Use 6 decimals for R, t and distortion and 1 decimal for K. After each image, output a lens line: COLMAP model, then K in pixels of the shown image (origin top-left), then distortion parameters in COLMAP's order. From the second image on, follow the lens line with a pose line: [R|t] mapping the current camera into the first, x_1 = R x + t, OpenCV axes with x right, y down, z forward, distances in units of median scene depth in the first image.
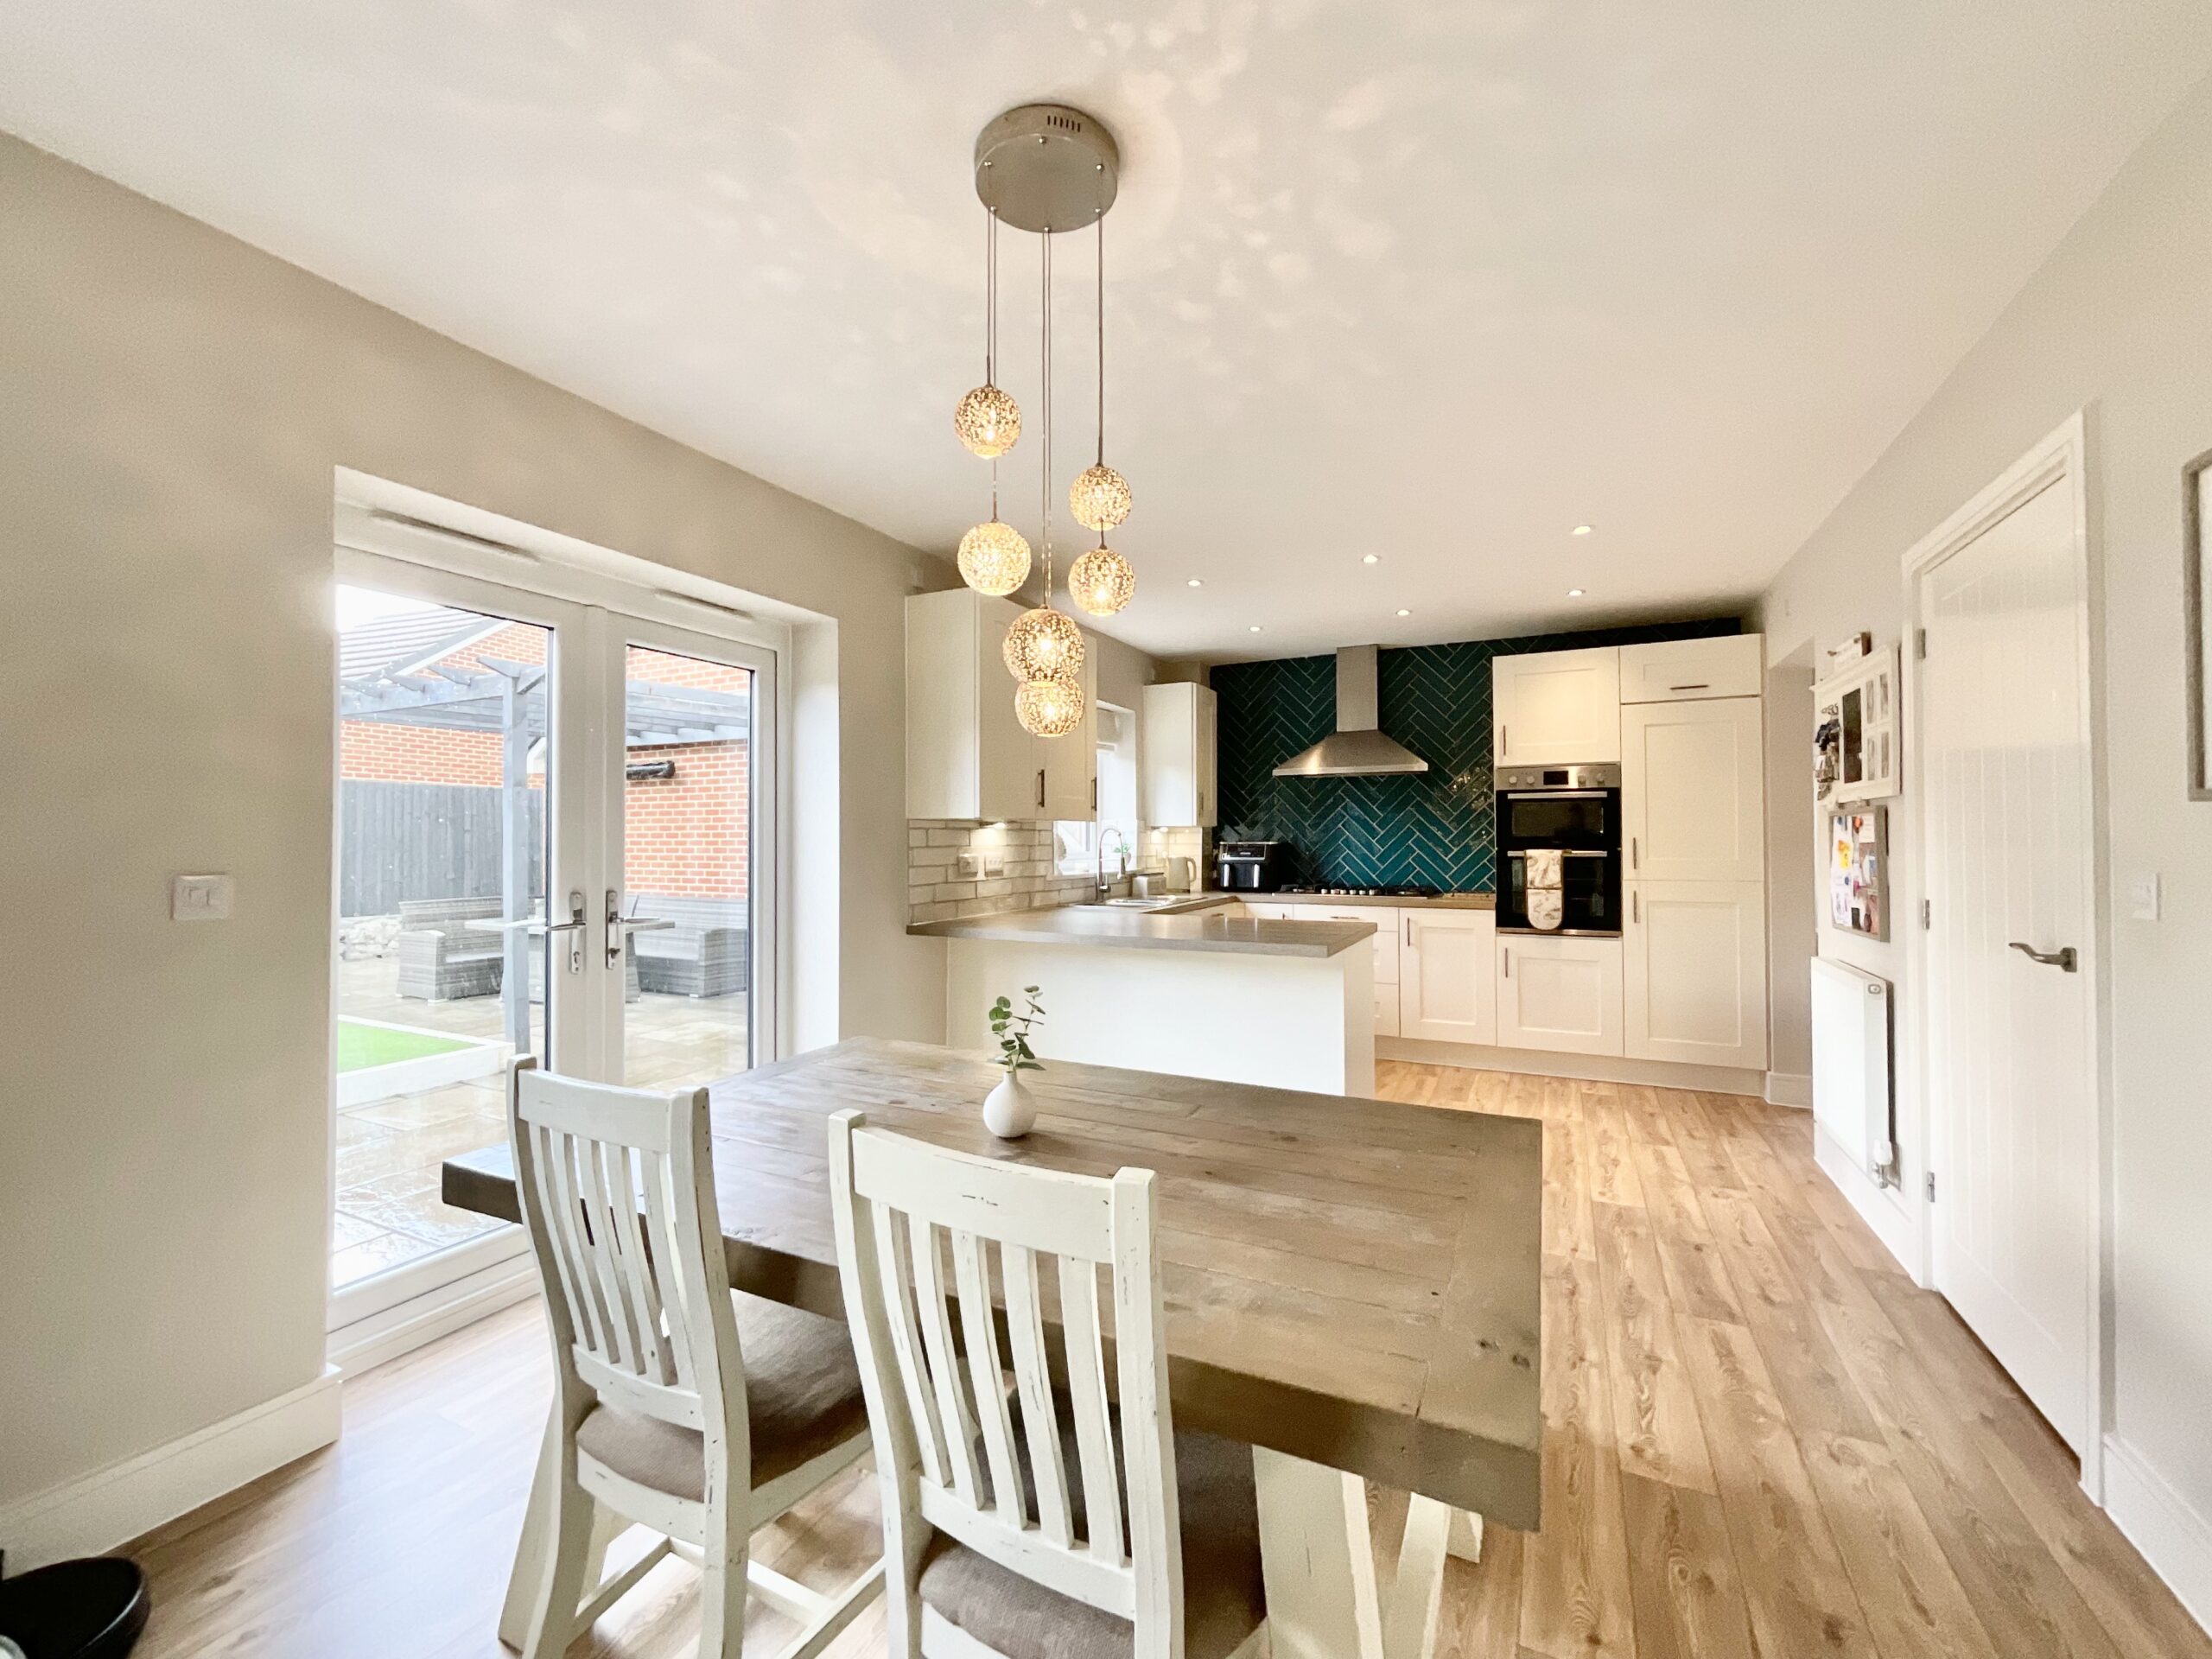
lens RADIAL K [[897.0, 0, 1103.4], [0, 897.0, 825.8], [0, 0, 1]] dist [-0.000231, -0.000271]
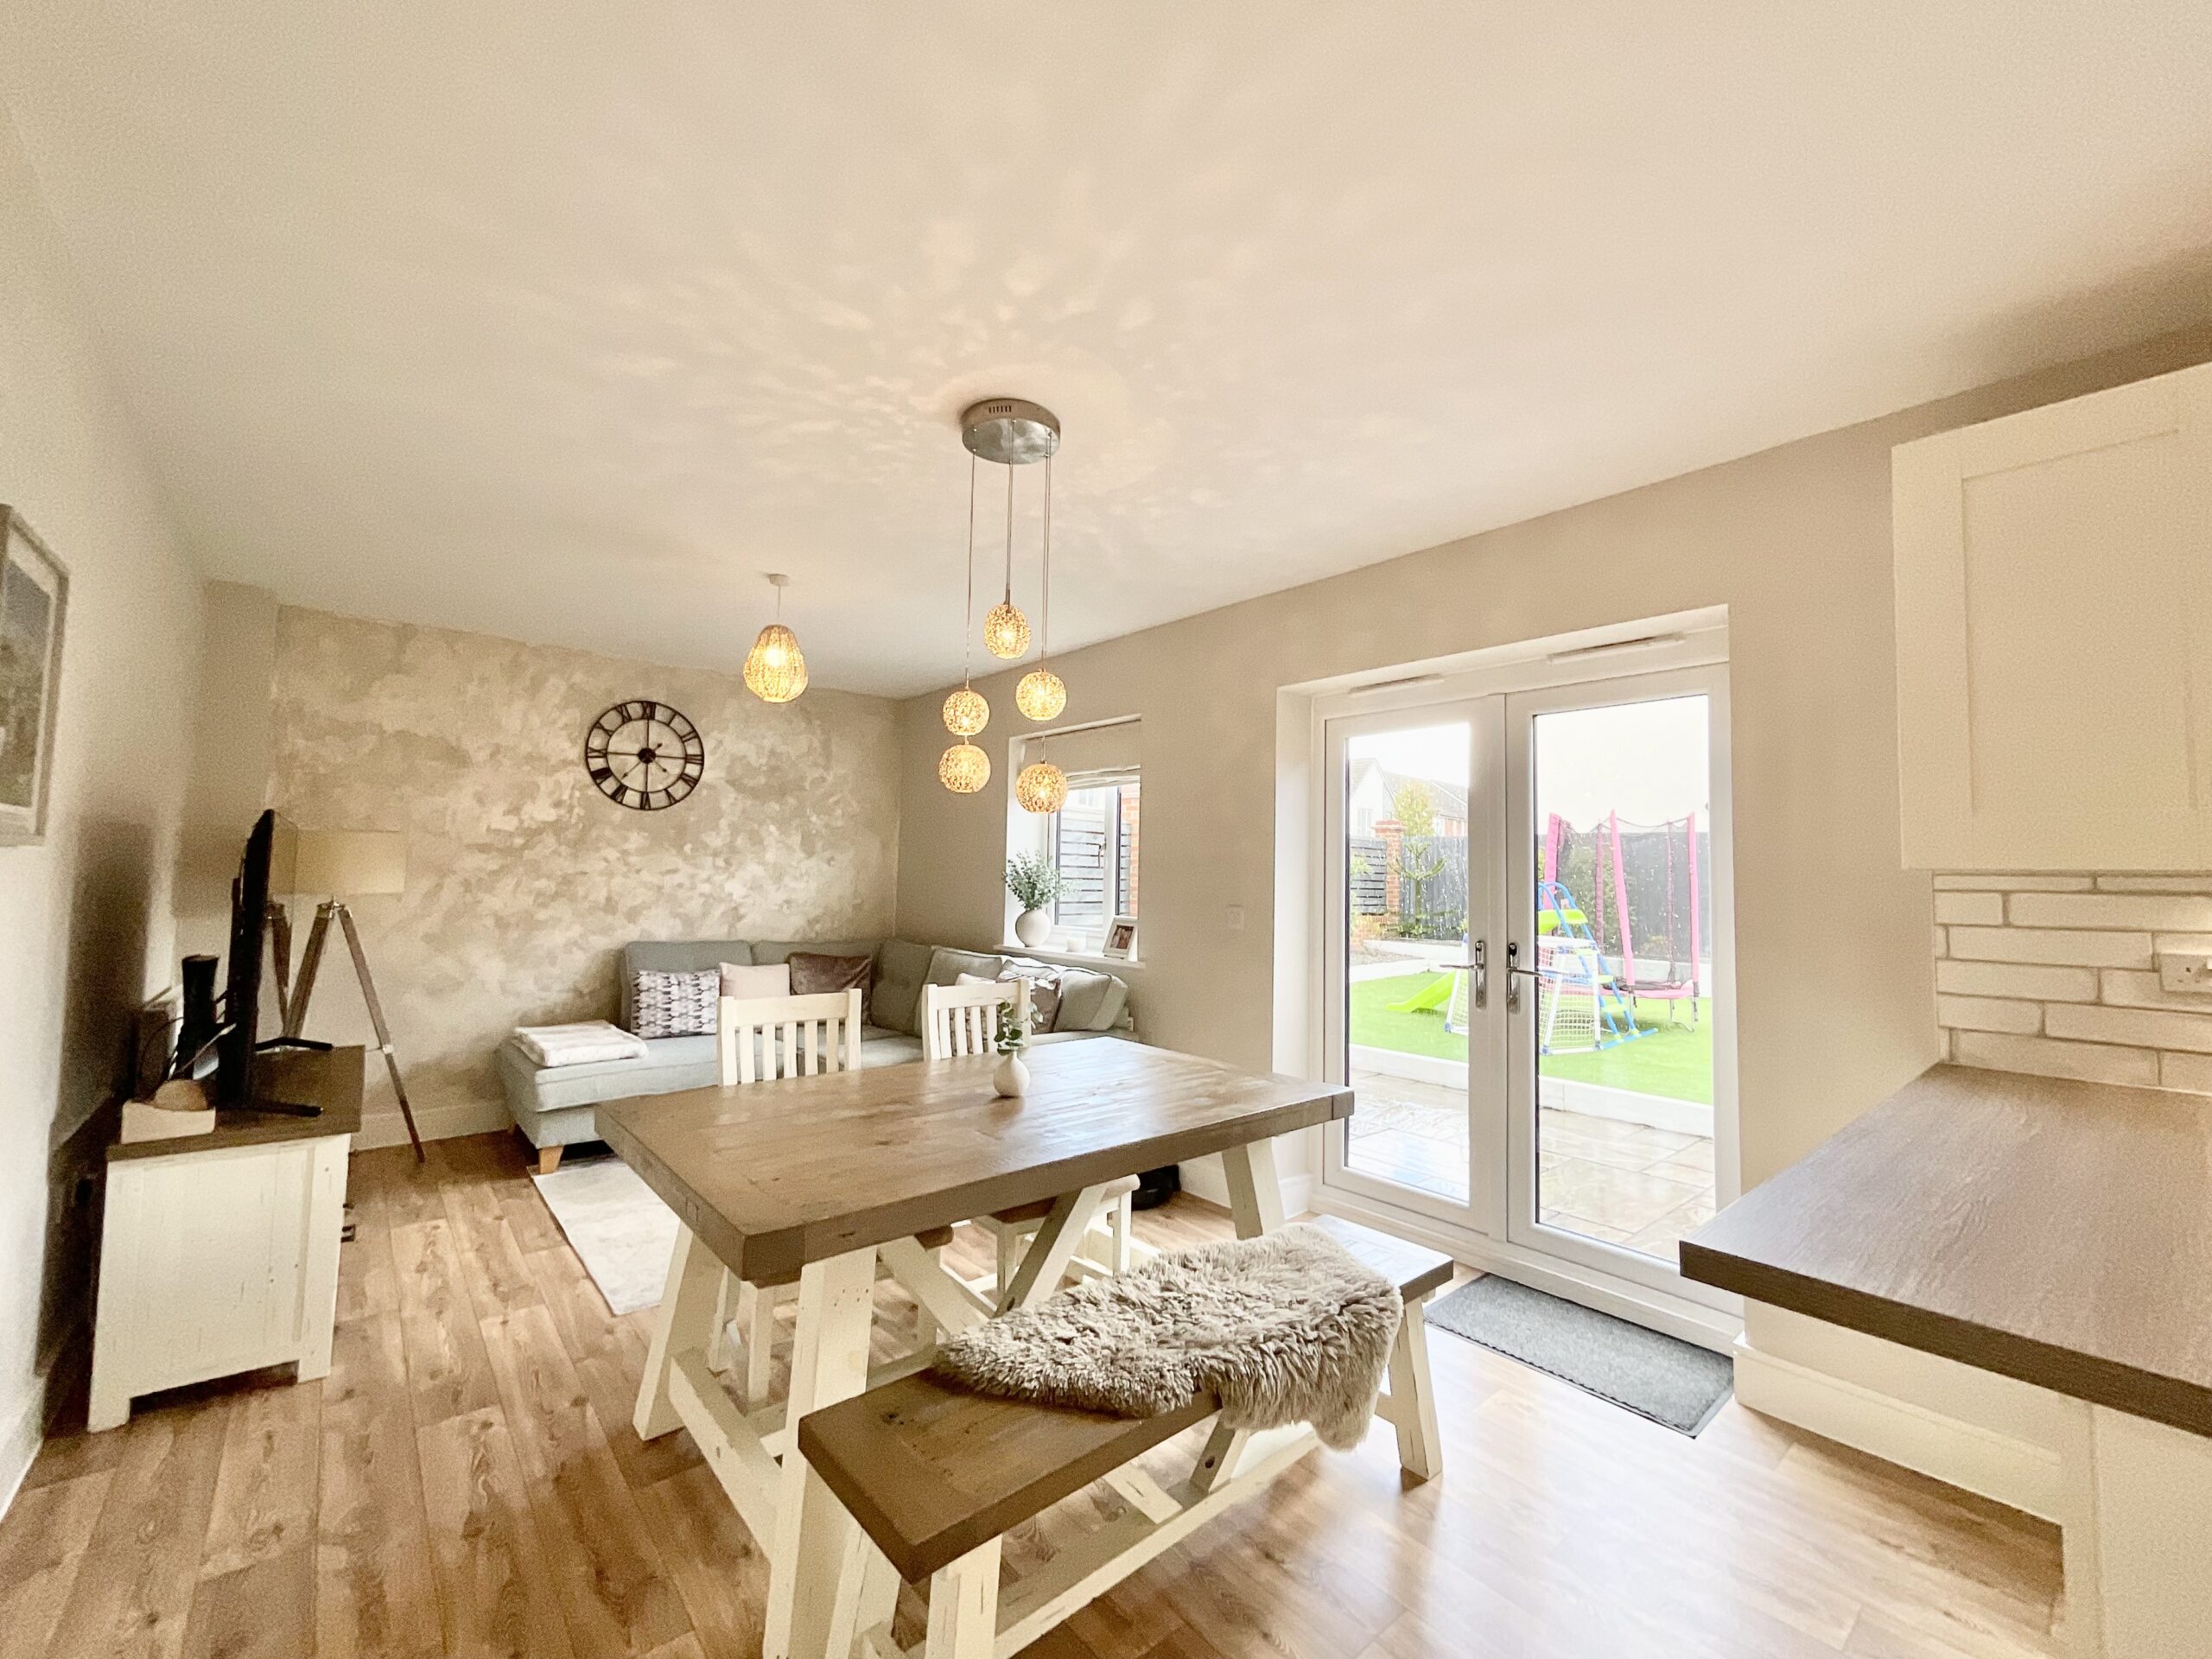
lens RADIAL K [[887.9, 0, 1099.8], [0, 887.9, 829.1], [0, 0, 1]] dist [-0.001155, 0.000366]
pose [[-0.390293, -0.058707, -0.918817, 0.395397], [-0.004803, 0.998081, -0.061732, 0.001252], [0.920678, -0.019681, -0.389826, 0.568112]]
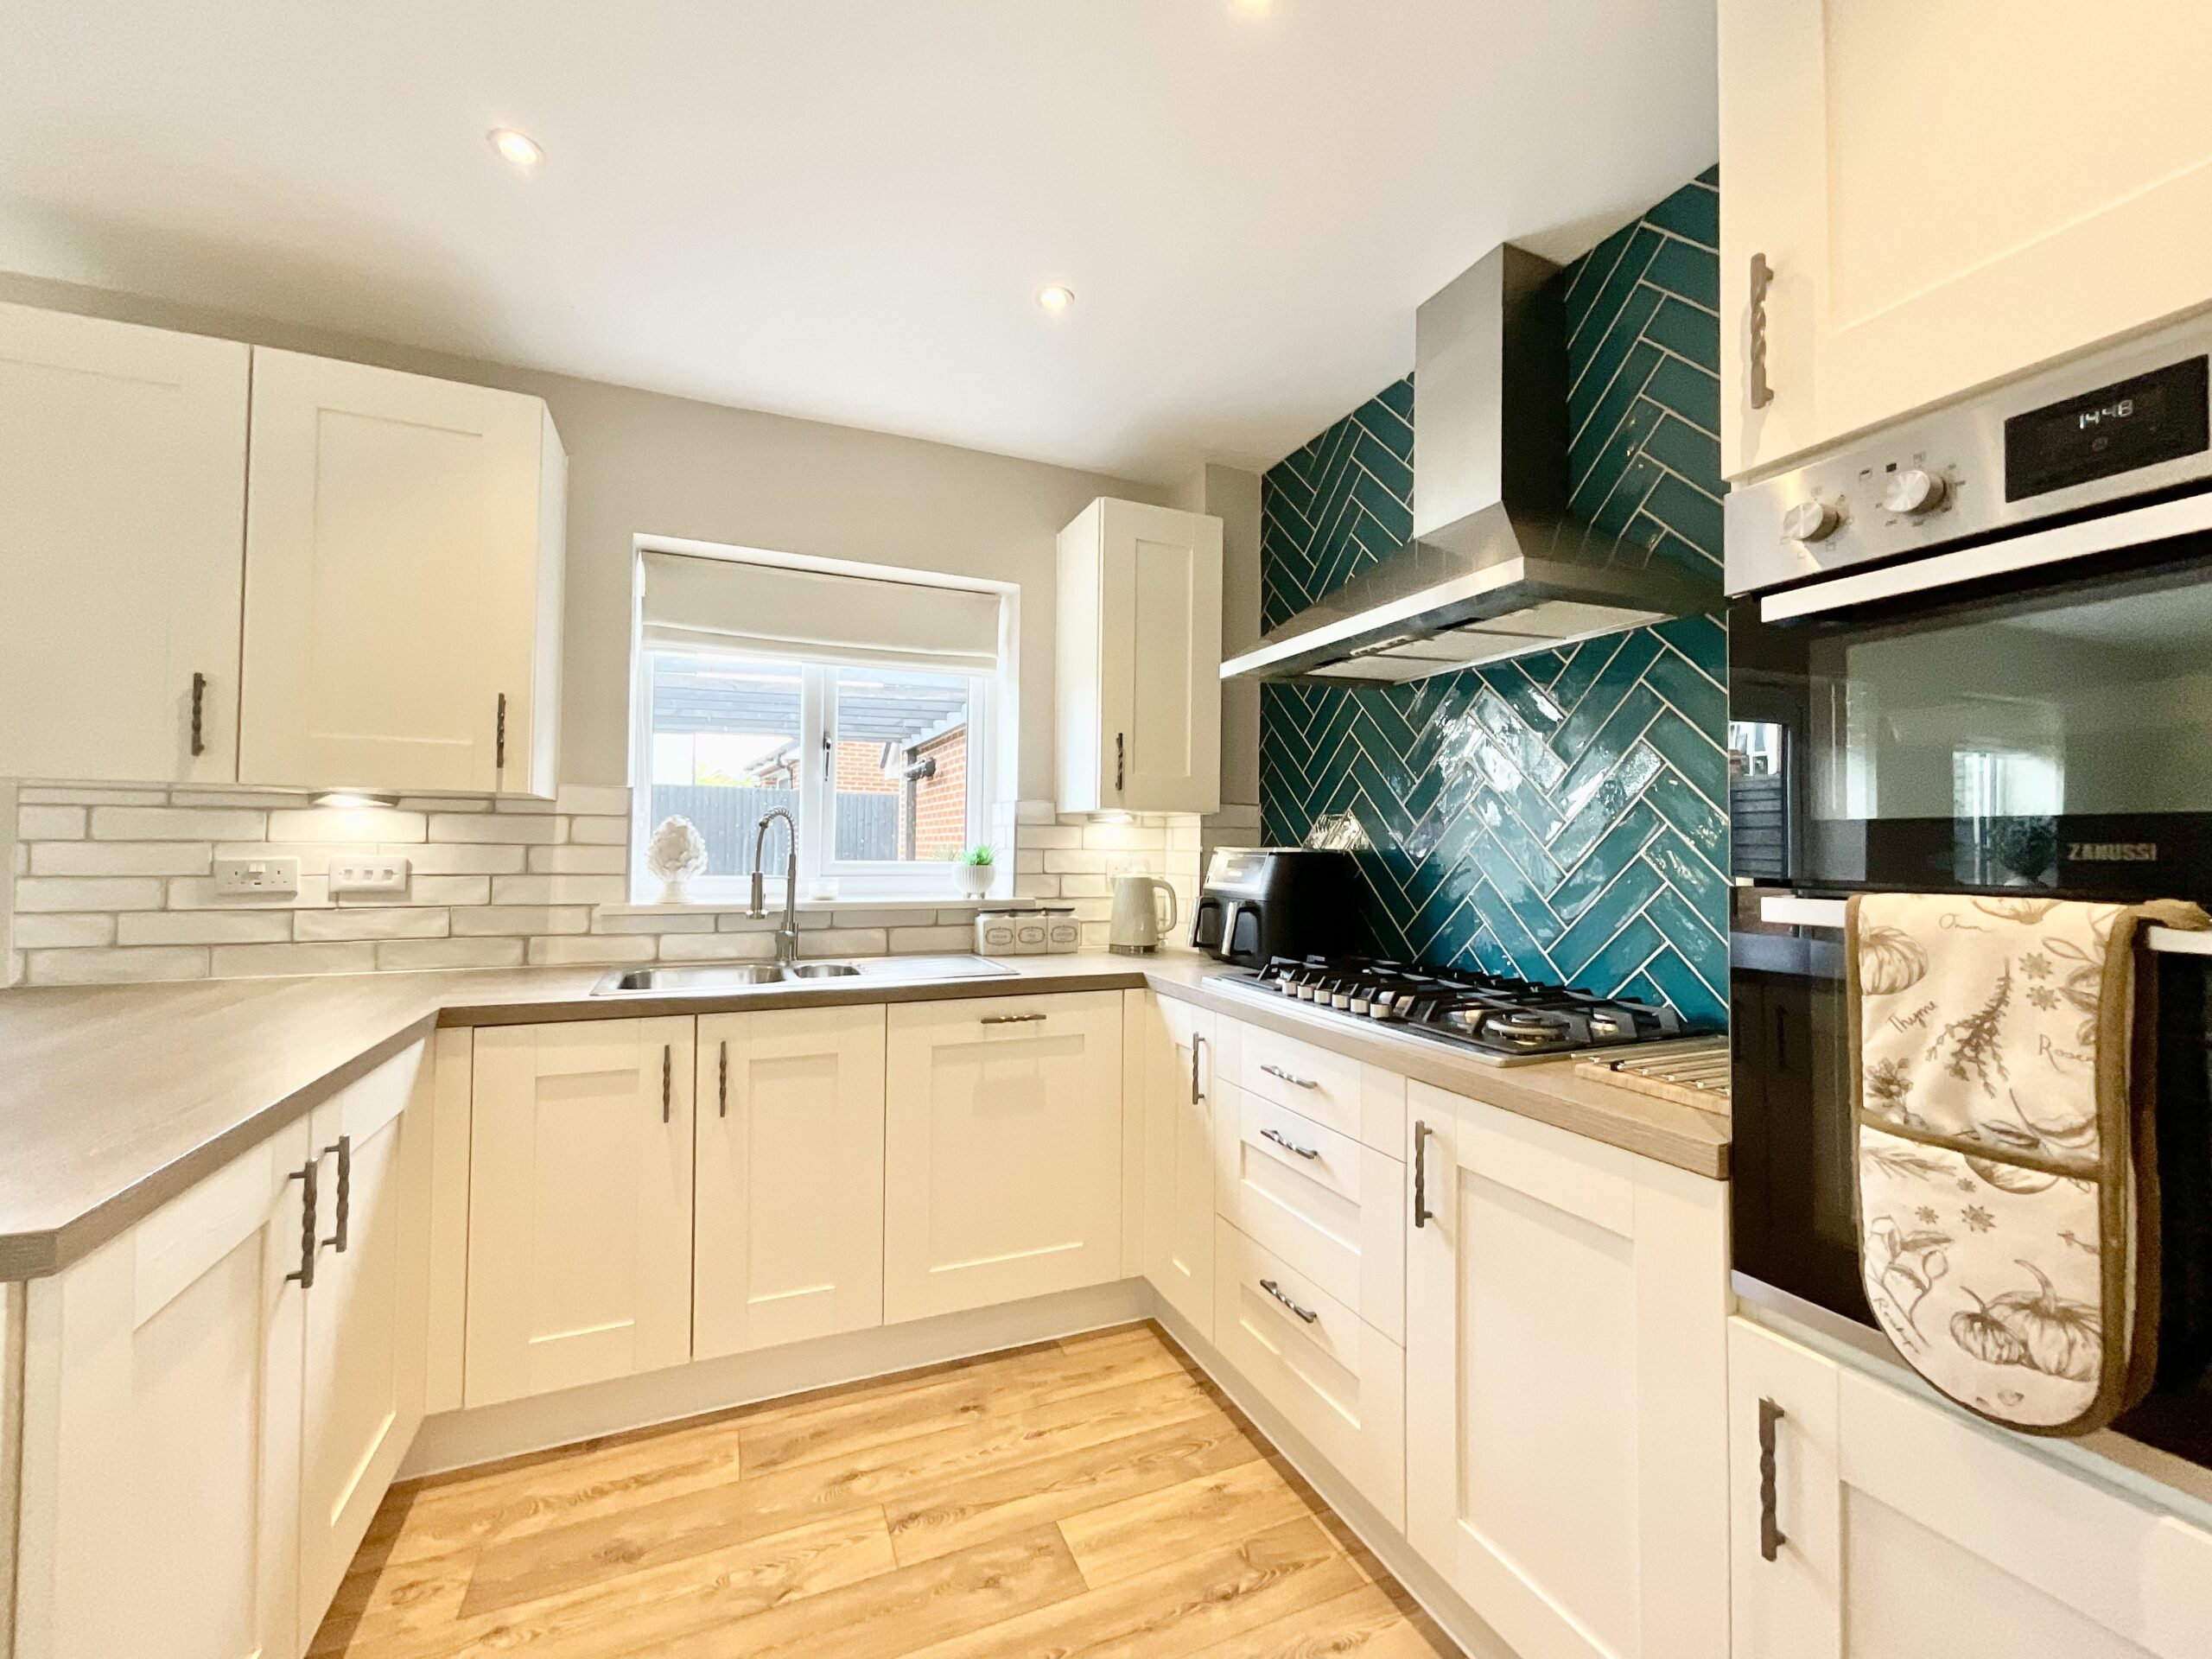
lens RADIAL K [[897.0, 0, 1103.4], [0, 897.0, 825.8], [0, 0, 1]] dist [-0.000231, -0.000271]
pose [[0.765717, -0.006339, -0.643146, 0.477234], [-0.001714, 0.999928, -0.011897, 0.016335], [0.643175, 0.010212, 0.765651, 0.781933]]
